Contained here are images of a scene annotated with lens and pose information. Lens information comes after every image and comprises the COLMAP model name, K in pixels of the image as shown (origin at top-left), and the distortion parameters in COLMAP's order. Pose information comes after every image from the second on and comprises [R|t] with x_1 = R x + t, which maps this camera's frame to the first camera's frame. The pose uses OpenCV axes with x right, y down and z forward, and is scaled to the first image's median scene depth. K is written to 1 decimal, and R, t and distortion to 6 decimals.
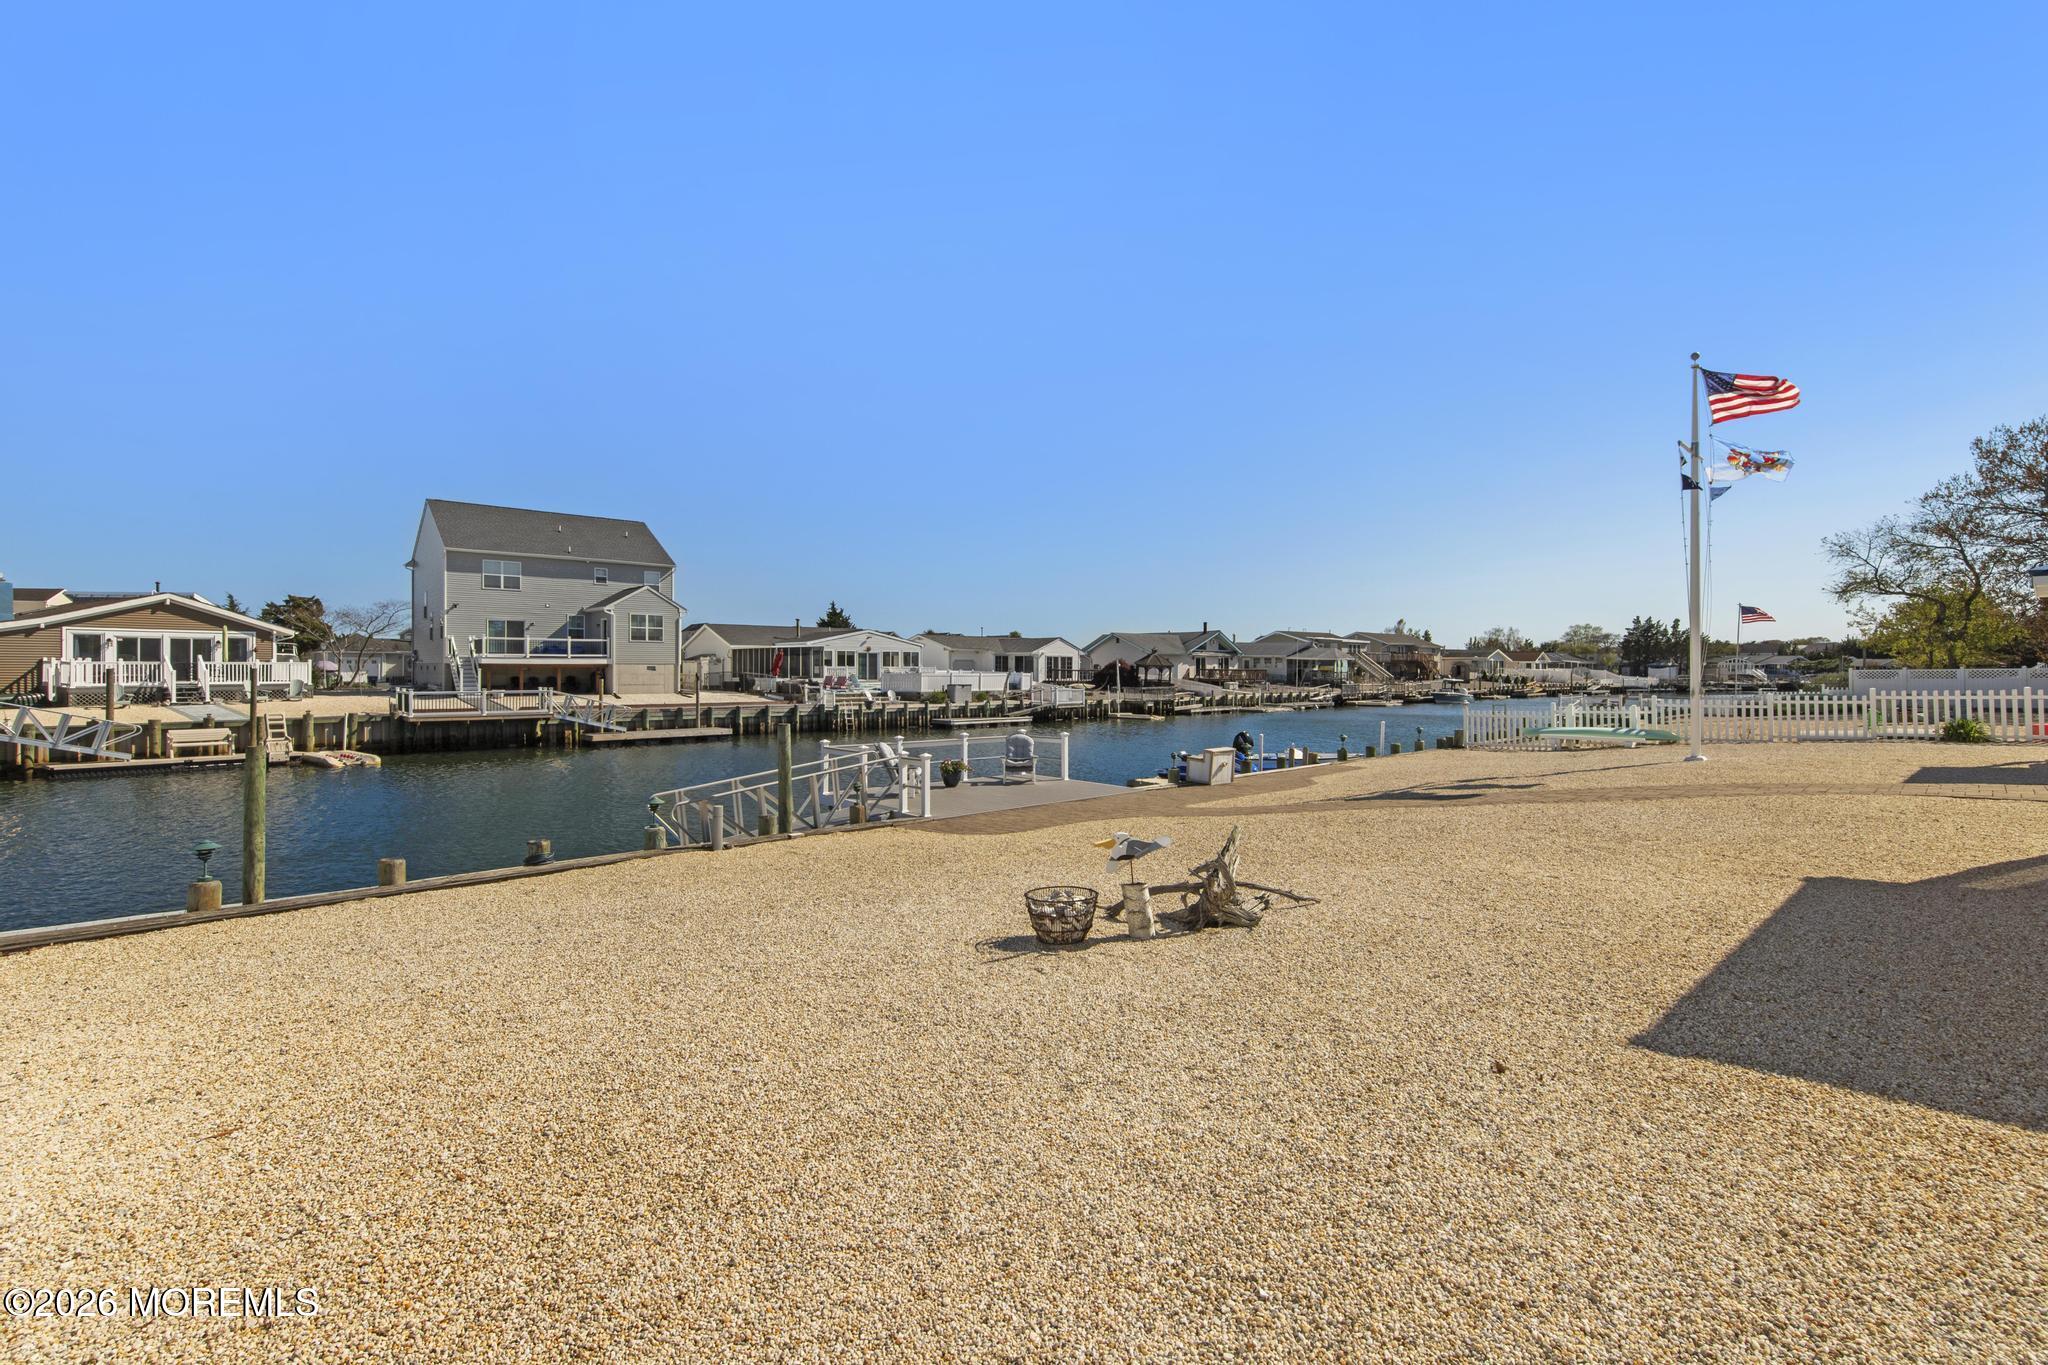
lens RADIAL K [[904.9, 0, 1024.0], [0, 904.9, 682.5], [0, 0, 1]] dist [0.002404, 0.000281]
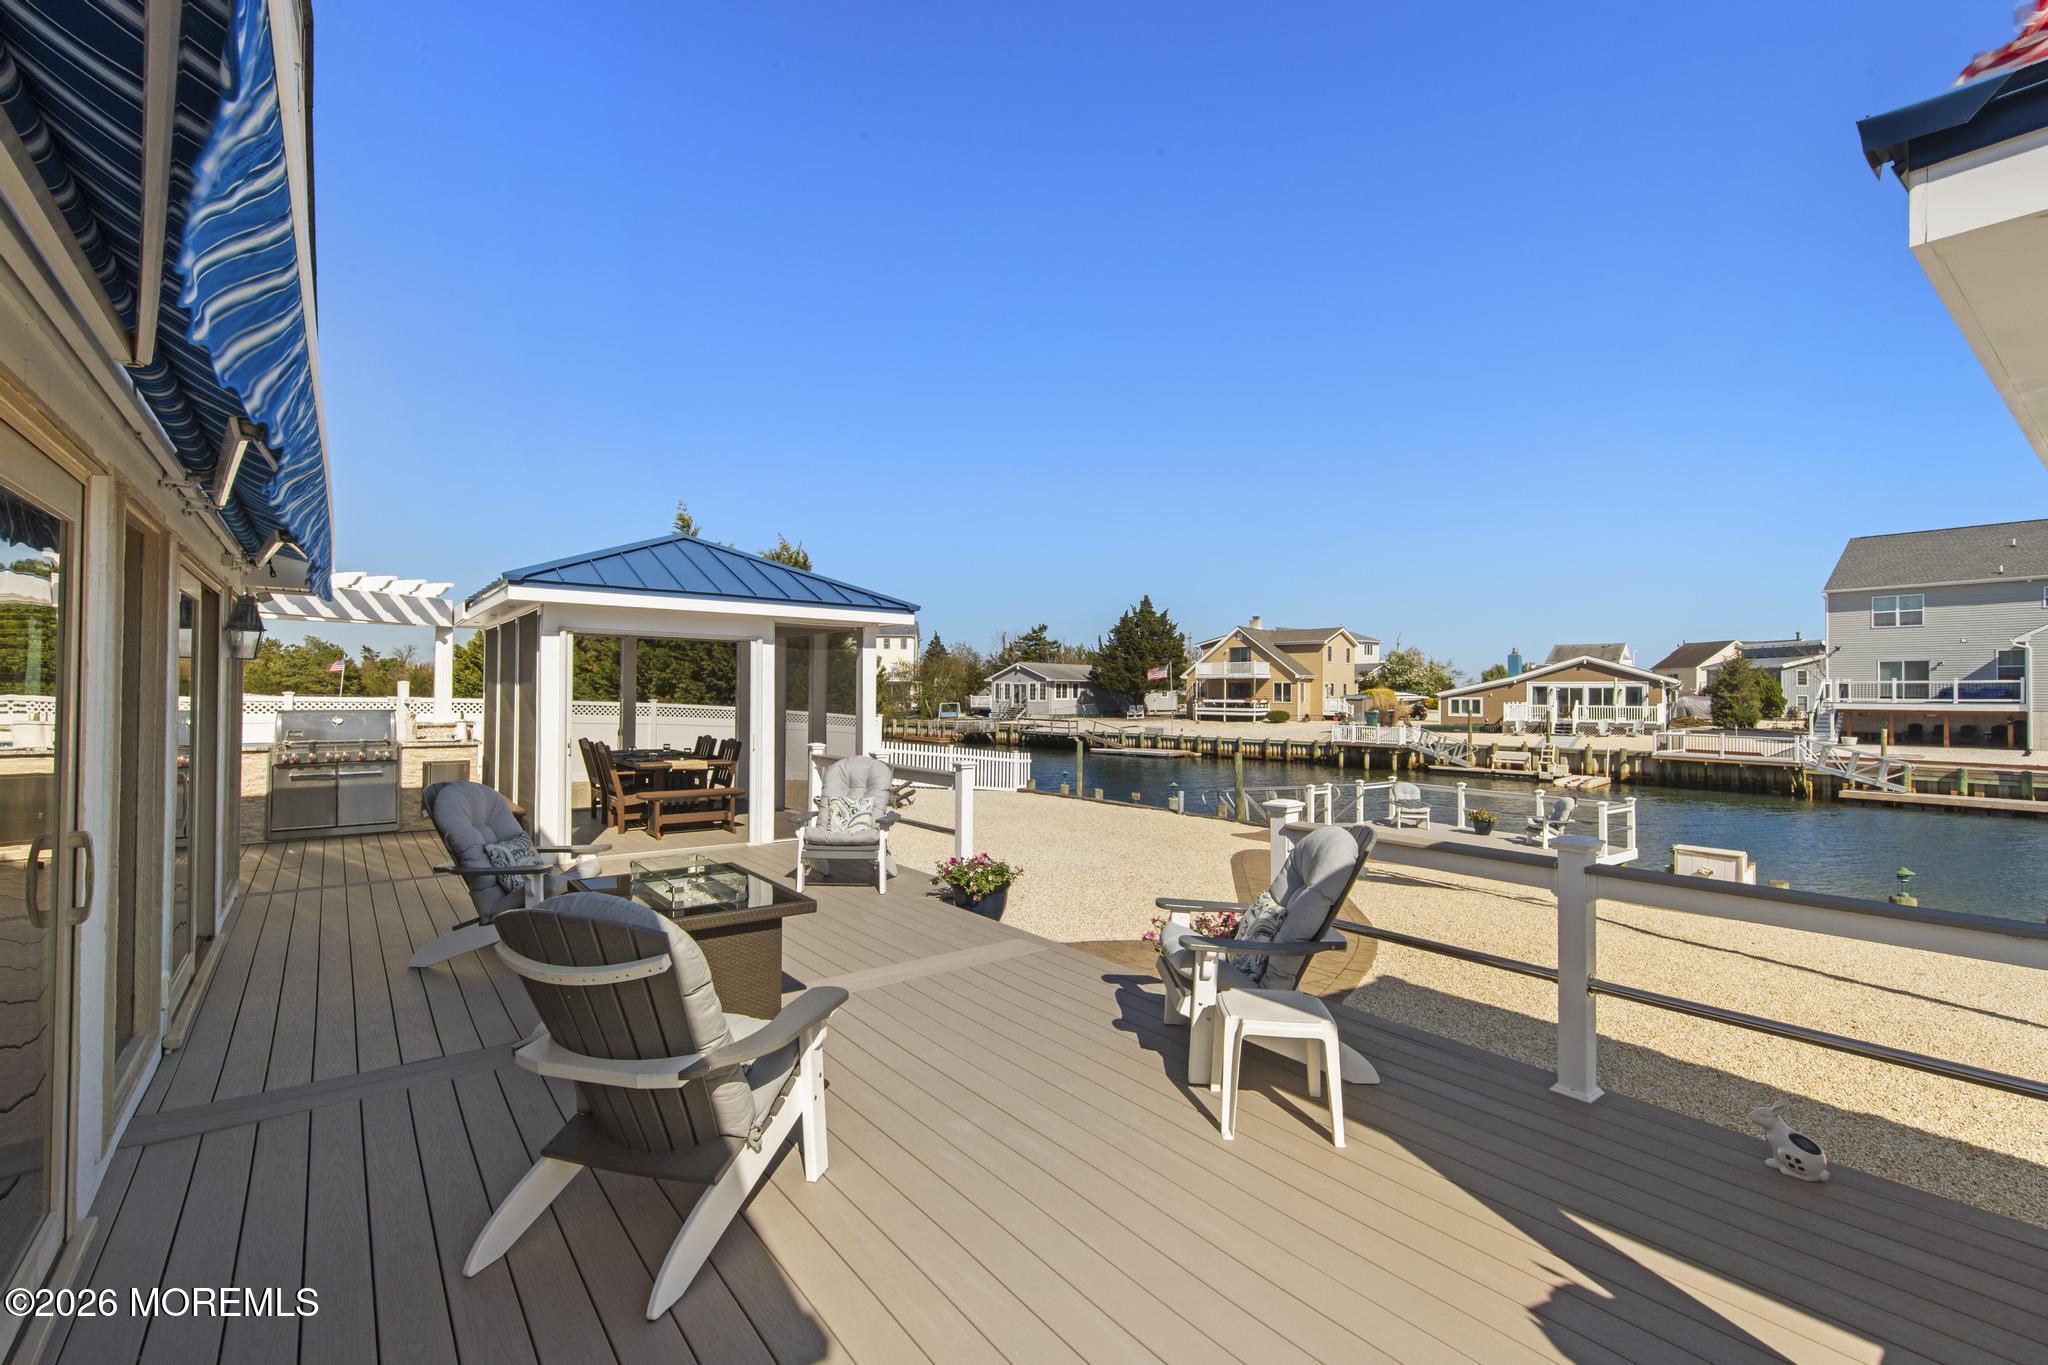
lens RADIAL K [[891.5, 0, 1024.0], [0, 891.5, 682.5], [0, 0, 1]] dist [0.003009, -0.000254]
pose [[-0.084661, -0.015694, -0.996286, 0.348419], [-0.024280, 0.999612, -0.013684, -0.012642], [0.996114, 0.023031, -0.085009, 0.189391]]
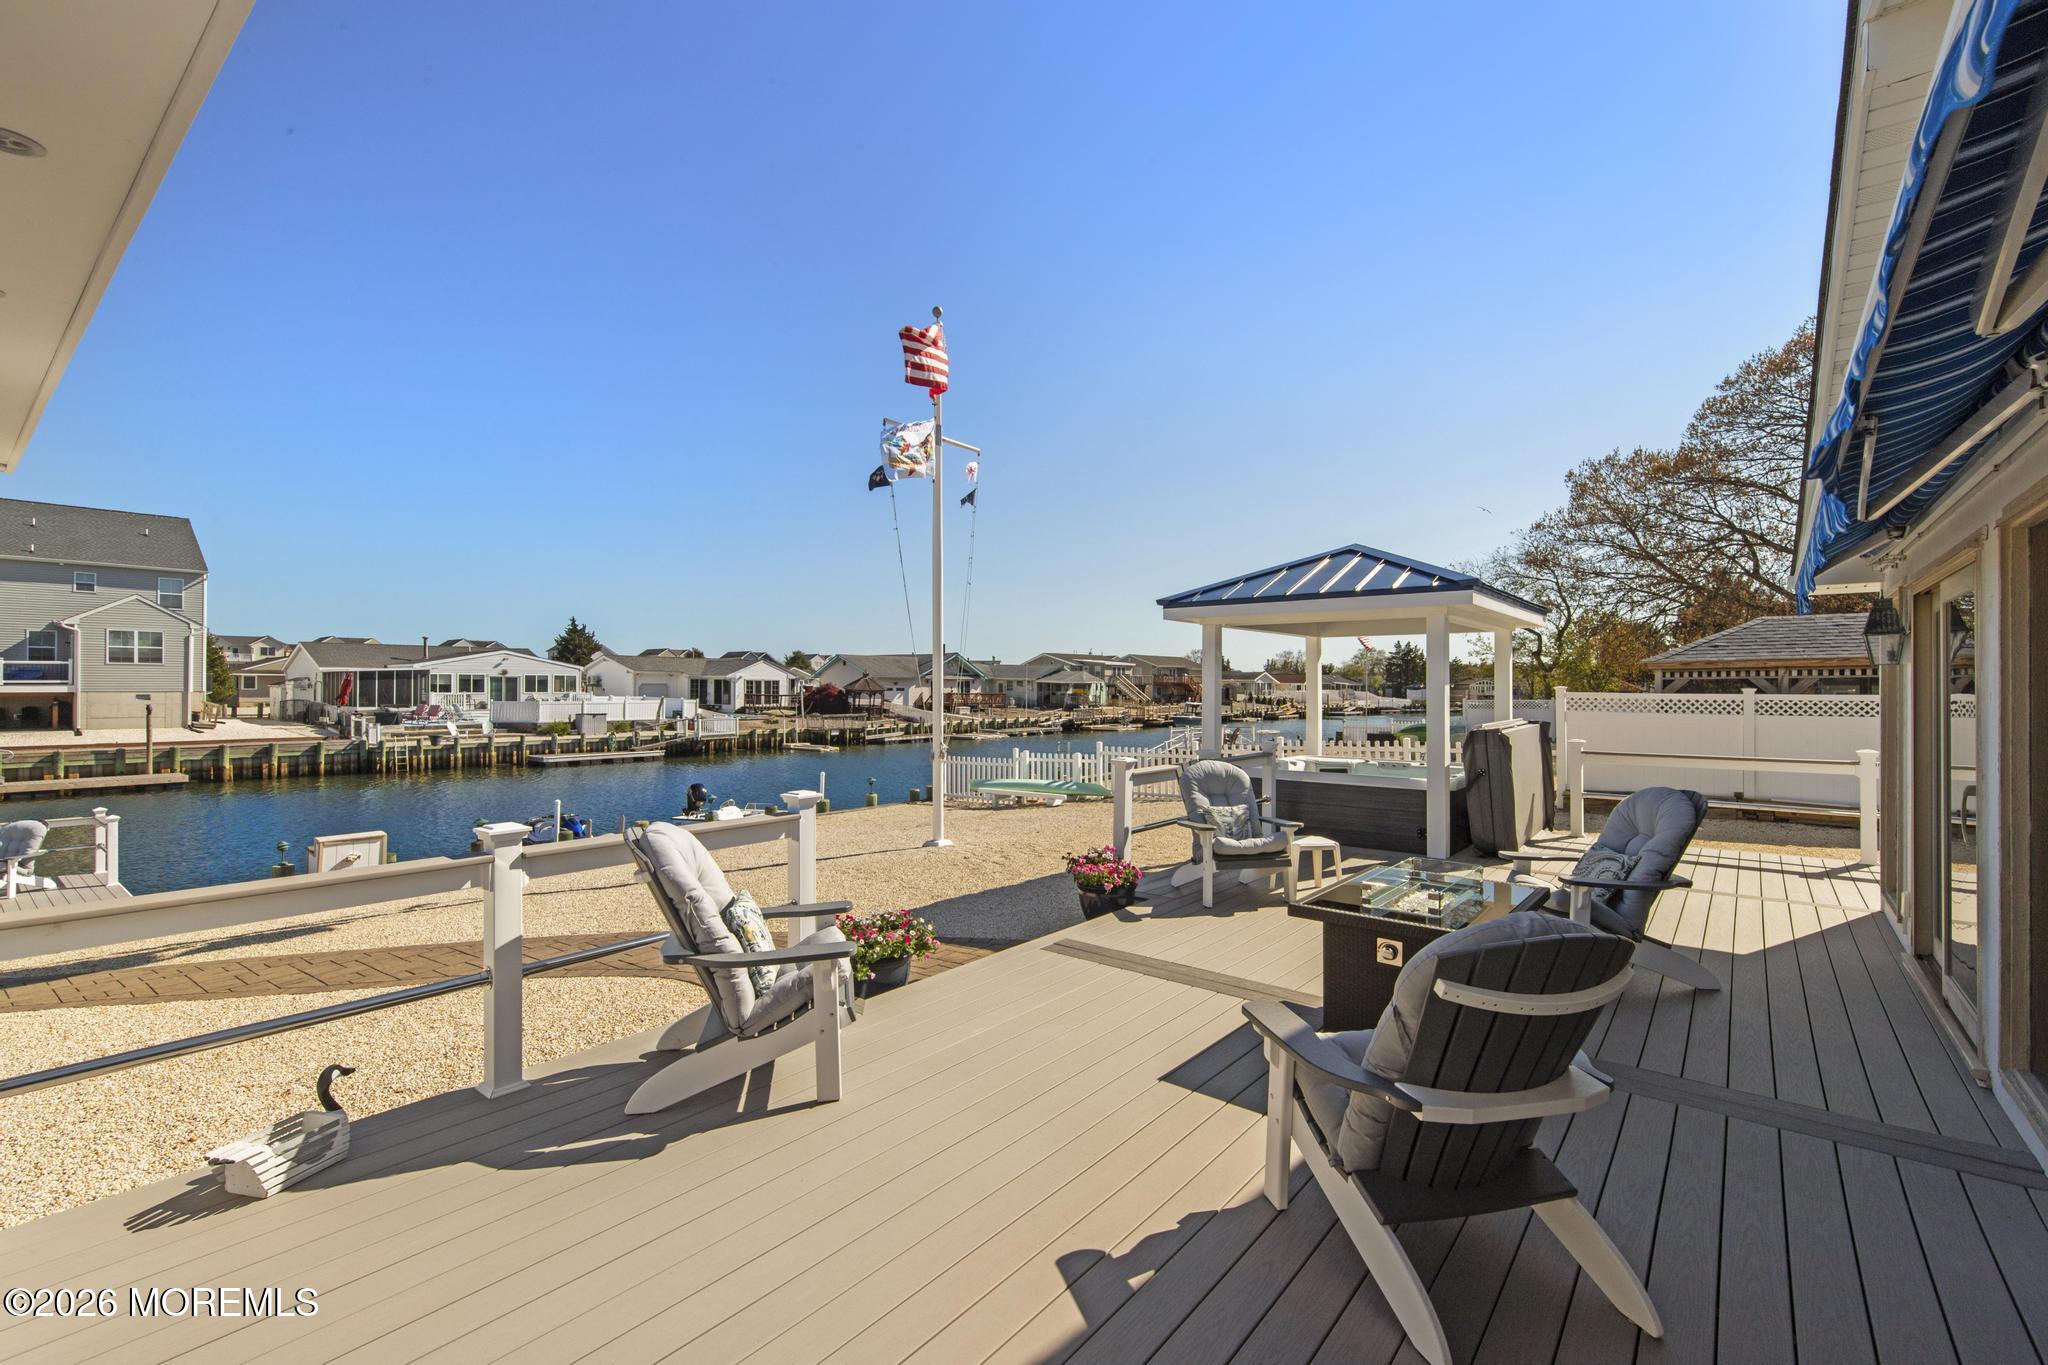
lens RADIAL K [[891.9, 0, 1024.0], [0, 891.9, 682.5], [0, 0, 1]] dist [0.001295, 0.000062]
pose [[0.987743, 0.002058, 0.156073, 0.225604], [0.001072, 0.999800, -0.019968, -0.011208], [-0.156082, 0.019891, 0.987544, 0.084412]]
